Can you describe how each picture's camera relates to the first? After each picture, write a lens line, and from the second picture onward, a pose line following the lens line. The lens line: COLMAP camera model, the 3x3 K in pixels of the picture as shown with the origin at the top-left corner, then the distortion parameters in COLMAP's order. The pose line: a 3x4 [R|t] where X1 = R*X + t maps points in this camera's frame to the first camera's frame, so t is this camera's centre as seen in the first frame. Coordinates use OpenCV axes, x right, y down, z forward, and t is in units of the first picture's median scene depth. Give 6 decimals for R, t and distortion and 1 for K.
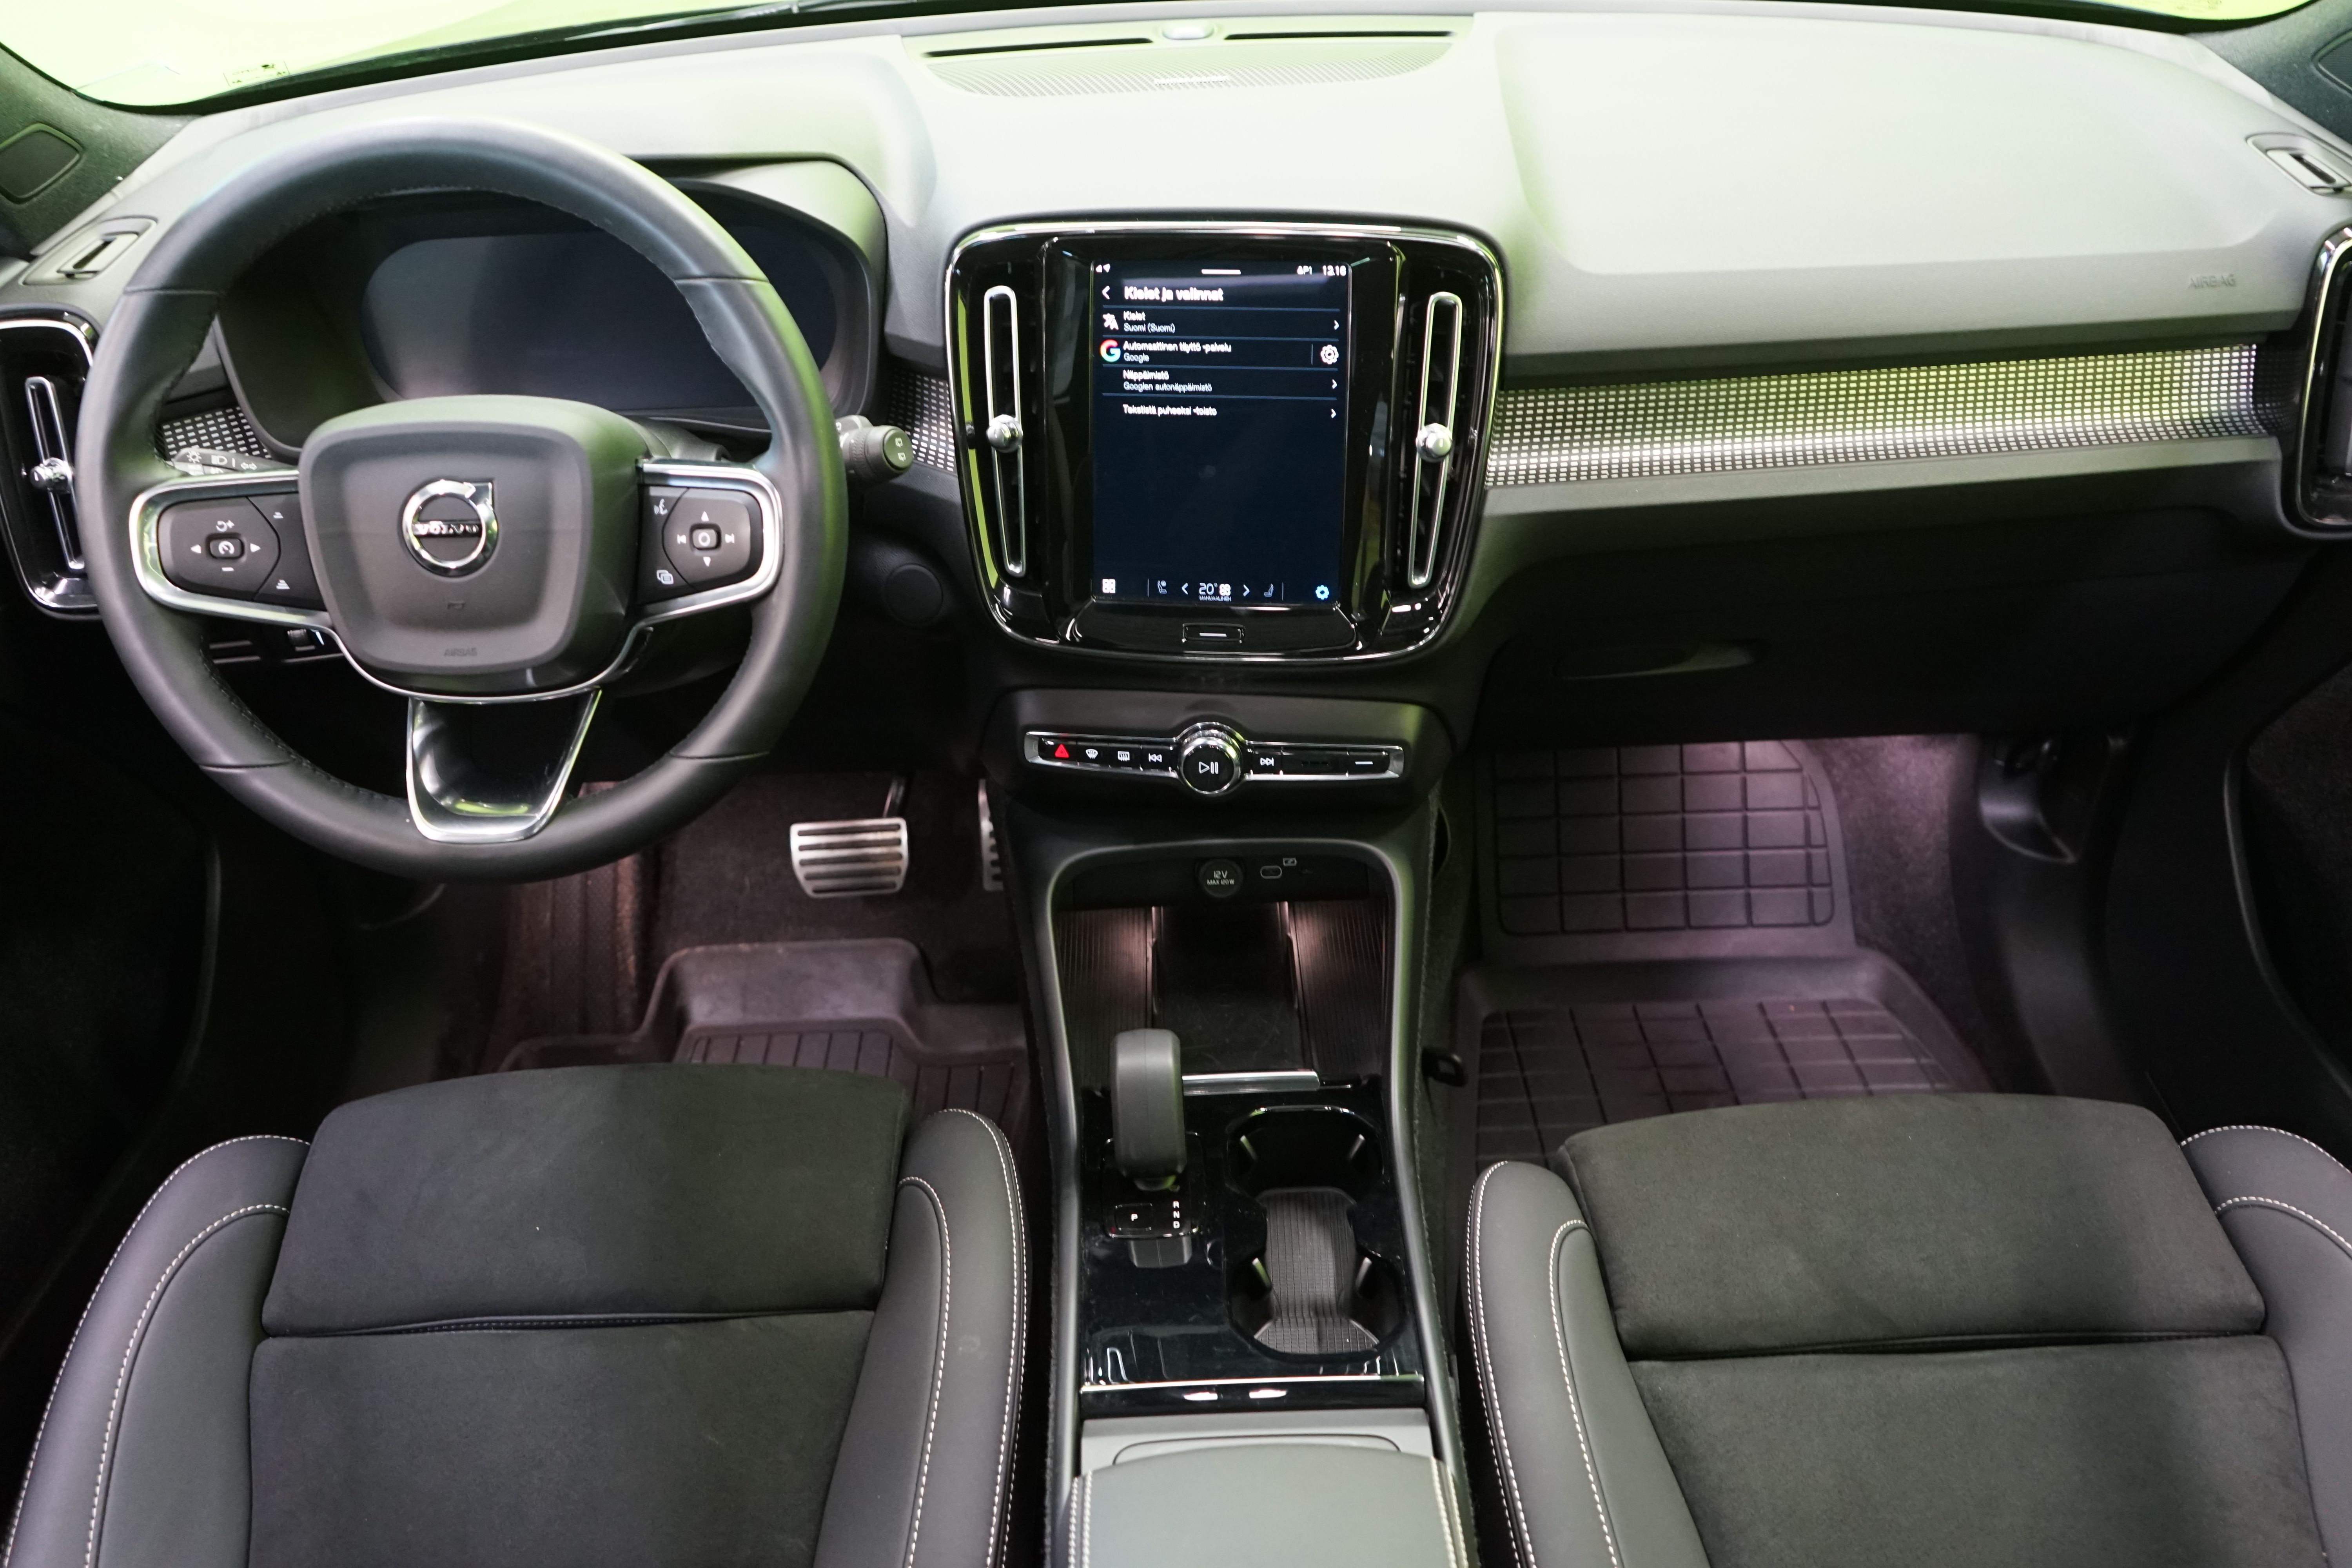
lens RADIAL K [[1863.5, 0, 1176.0], [0, 1863.5, 784.0], [0, 0, 1]] dist [-0.018877, 0.000882]
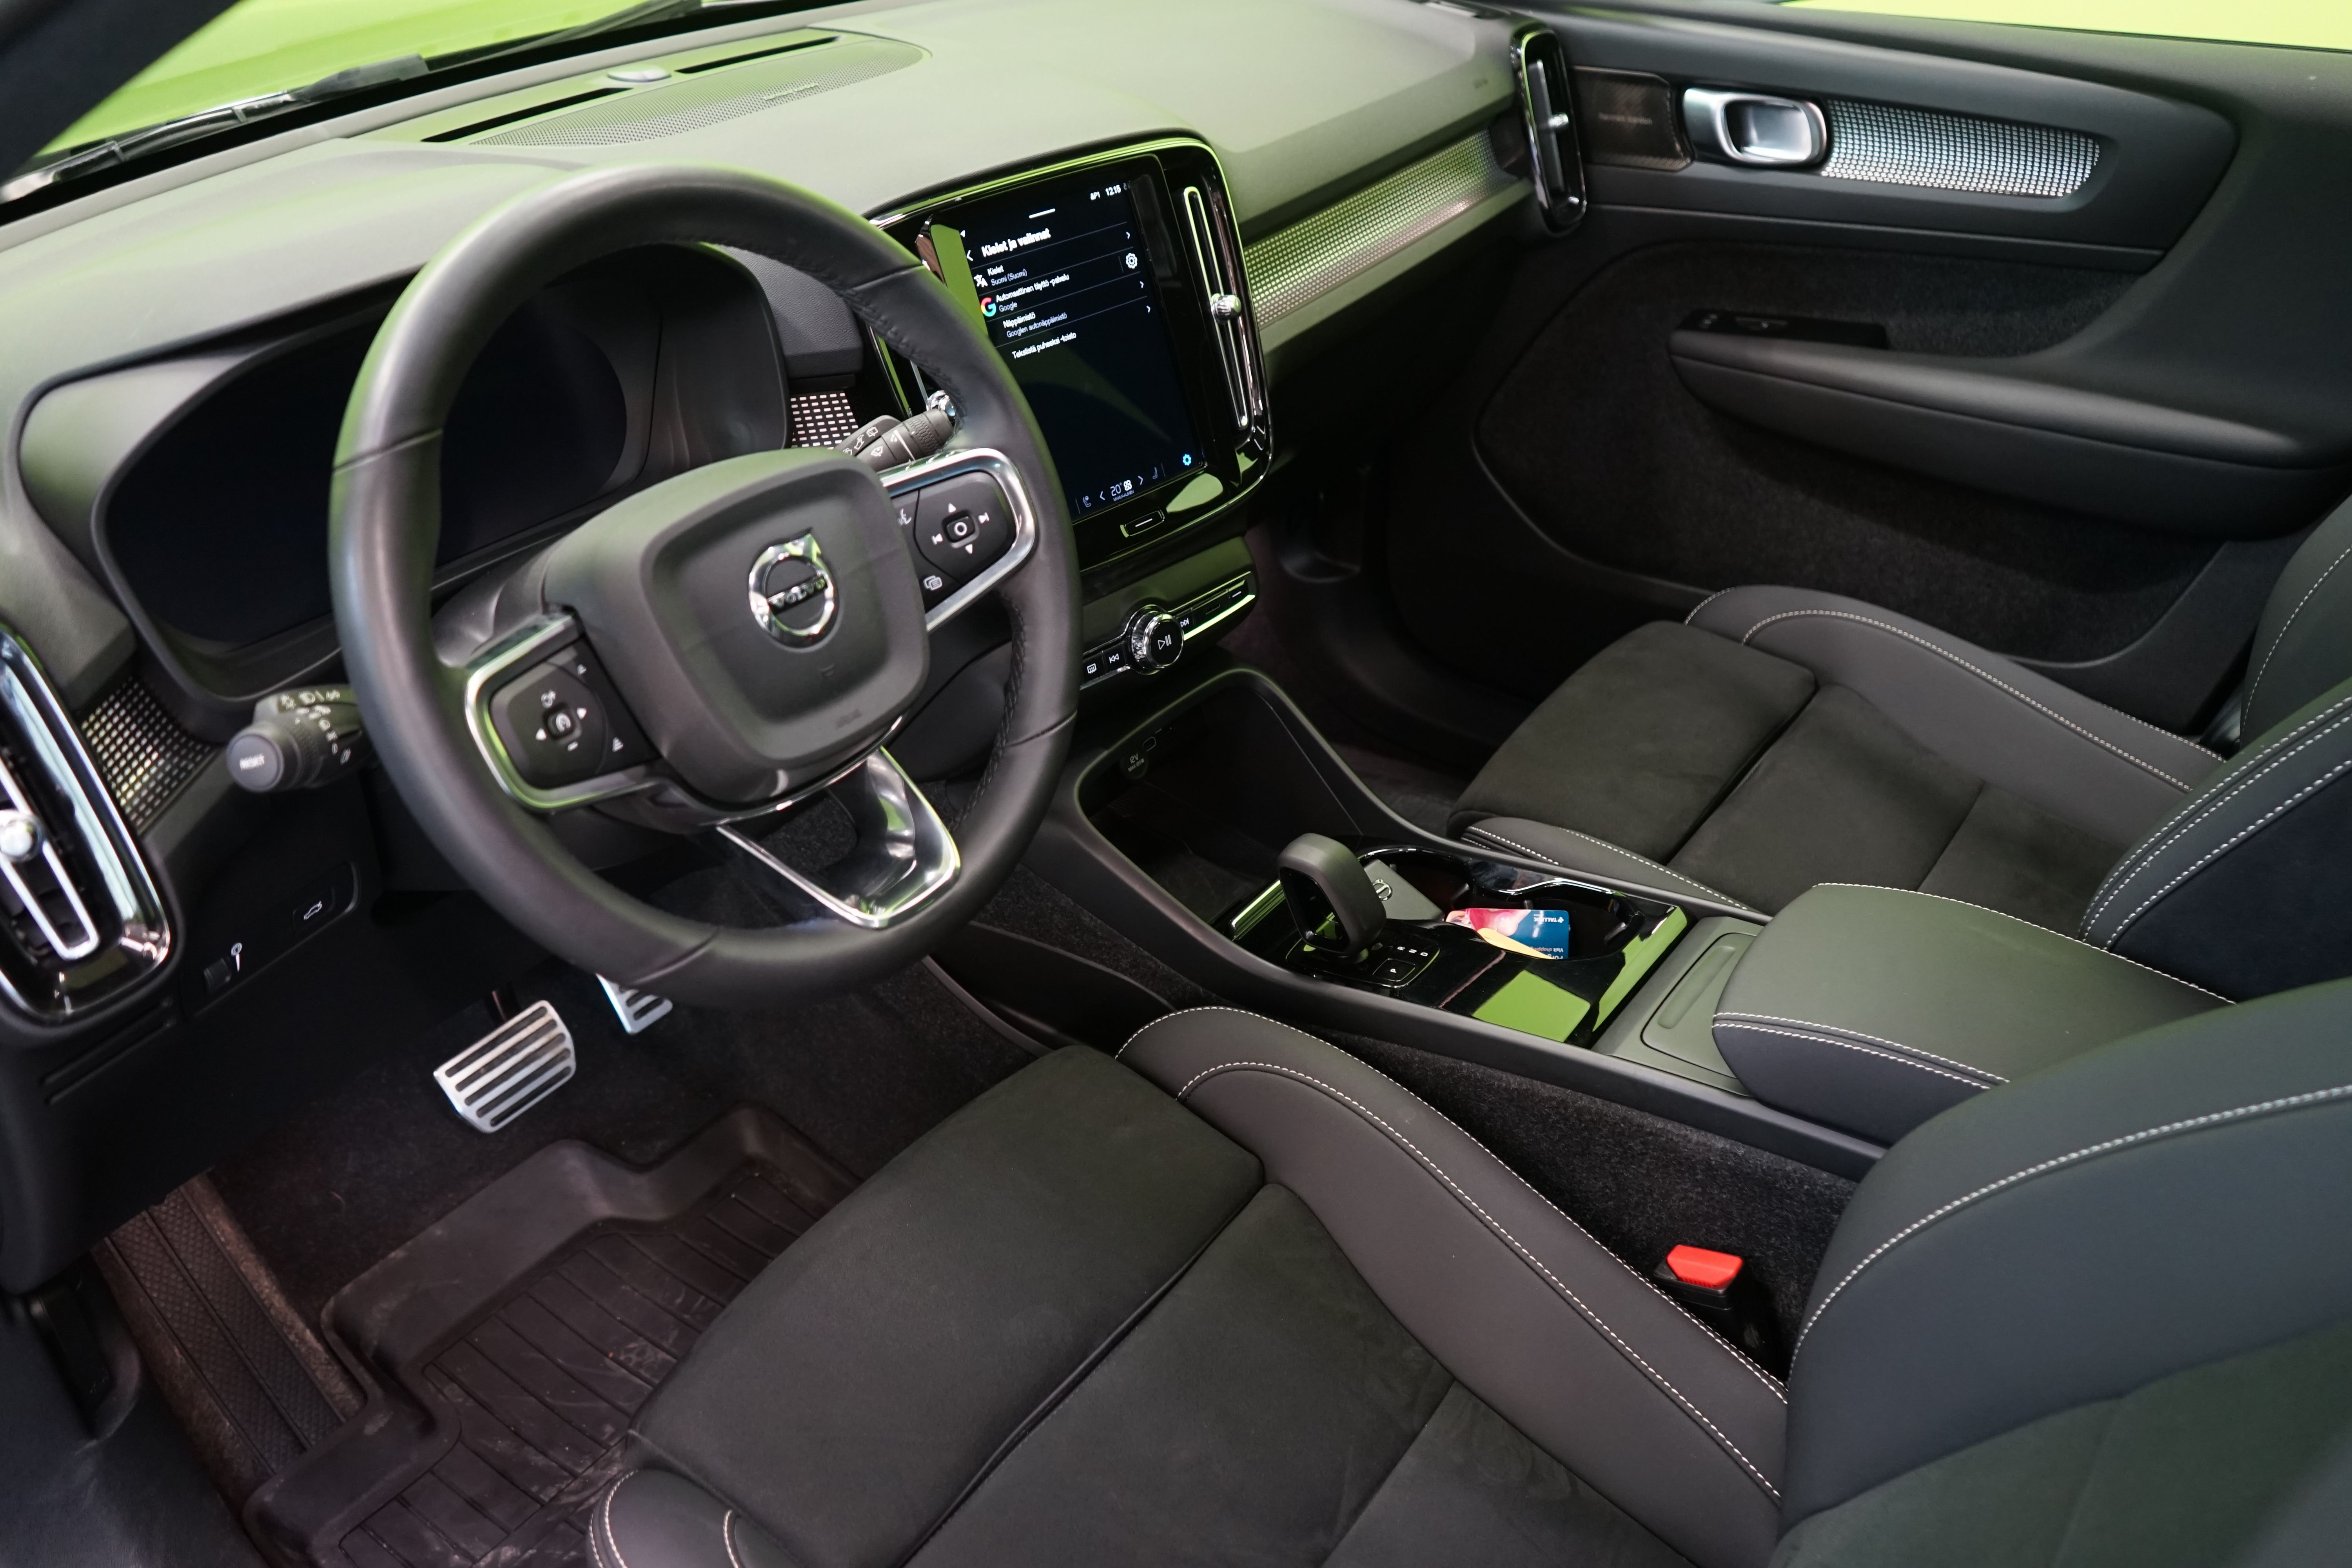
lens RADIAL K [[1863.5, 0, 1176.0], [0, 1863.5, 784.0], [0, 0, 1]] dist [-0.018877, 0.000882]
pose [[0.617361, -0.410498, 0.671086, -0.808174], [0.450992, 0.883642, 0.125630, -0.074893], [-0.644571, 0.225095, 0.730657, 0.203927]]
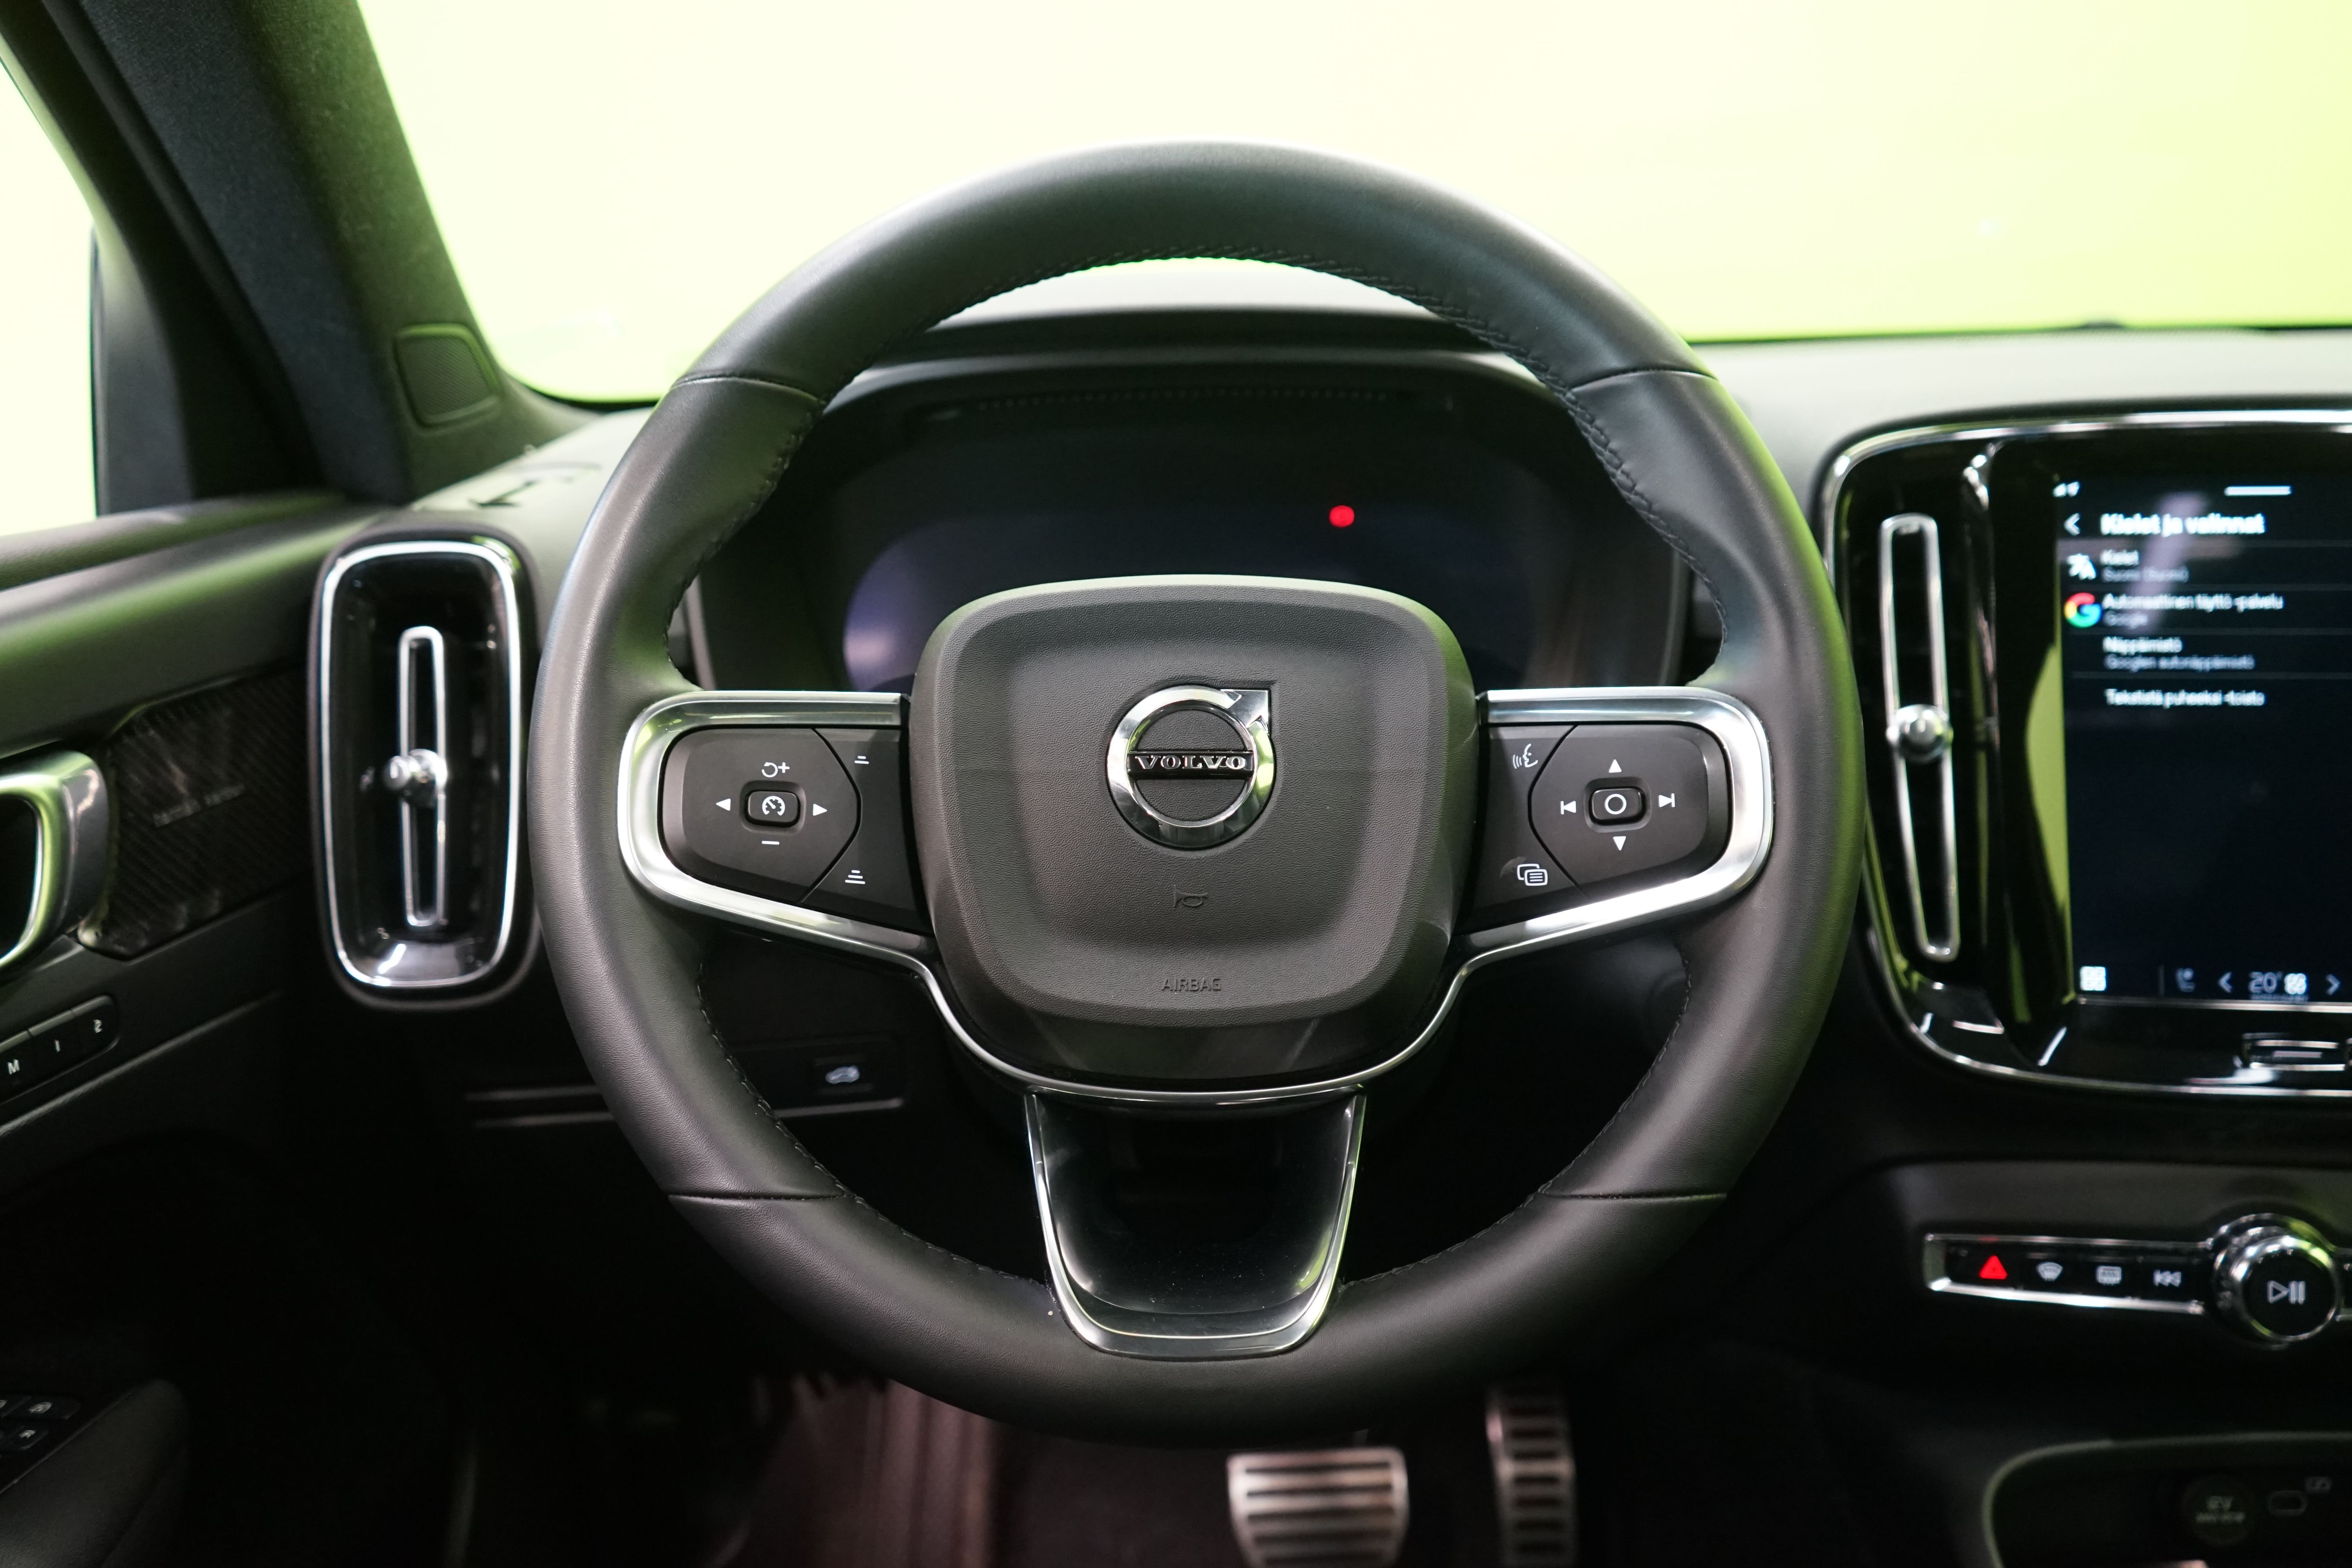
lens RADIAL K [[1890.3, 0, 1176.0], [0, 1890.3, 784.0], [0, 0, 1]] dist [-0.007407, -0.003543]
pose [[0.999590, 0.010634, -0.026598, -0.331871], [-0.019516, 0.932510, -0.360616, 0.065491], [0.020968, 0.360987, 0.932335, 0.407338]]
